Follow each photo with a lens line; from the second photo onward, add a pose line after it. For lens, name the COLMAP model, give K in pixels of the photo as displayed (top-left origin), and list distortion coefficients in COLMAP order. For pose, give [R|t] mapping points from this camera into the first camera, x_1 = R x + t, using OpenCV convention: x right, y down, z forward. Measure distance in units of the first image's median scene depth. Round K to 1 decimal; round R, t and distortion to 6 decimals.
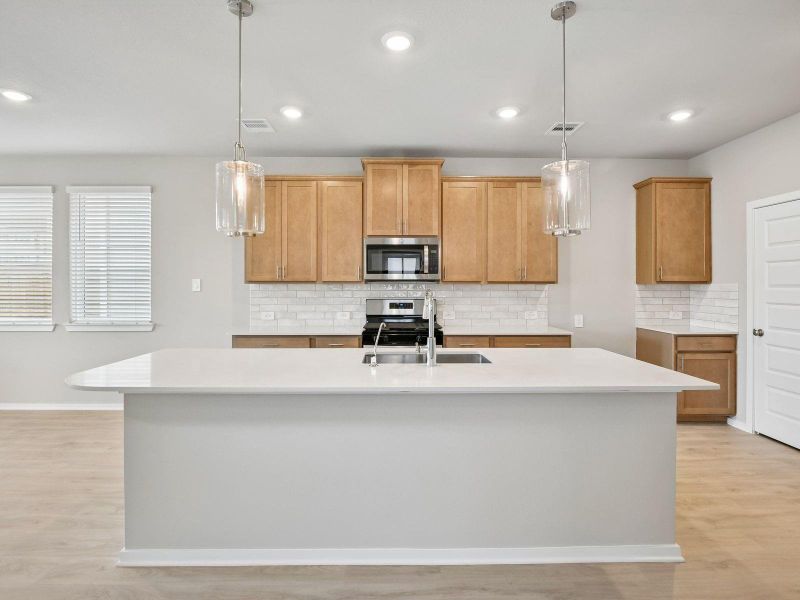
lens RADIAL K [[413.2, 0, 402.8], [0, 413.2, 288.2], [0, 0, 1]] dist [-0.010811, -0.001264]
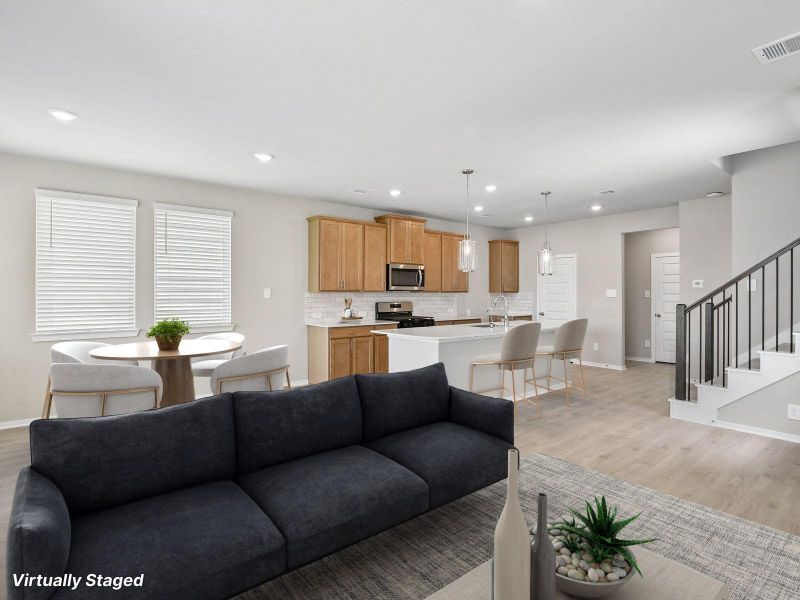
lens RADIAL K [[410.2, 0, 400.0], [0, 410.2, 300.0], [0, 0, 1]] dist [-0.012079, -0.000638]
pose [[0.786824, -0.010066, 0.617095, -1.017368], [0.005224, 0.999940, 0.009651, 0.003791], [-0.617155, -0.004370, 0.786830, -0.270503]]
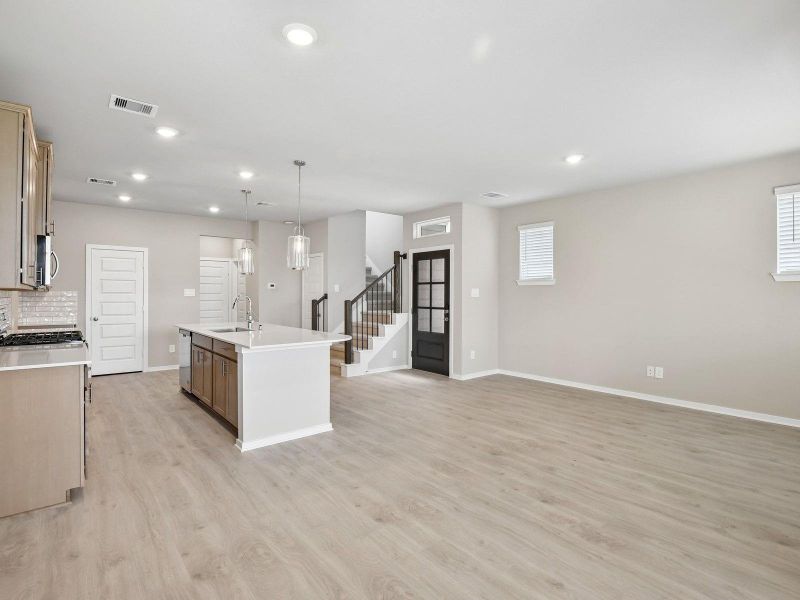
lens RADIAL K [[409.9, 0, 398.7], [0, 409.9, 292.8], [0, 0, 1]] dist [-0.011802, -0.001666]
pose [[-0.625057, 0.001077, 0.780578, -1.162156], [0.002862, 0.999995, 0.000912, -0.002495], [-0.780574, 0.002804, -0.625058, 0.936680]]
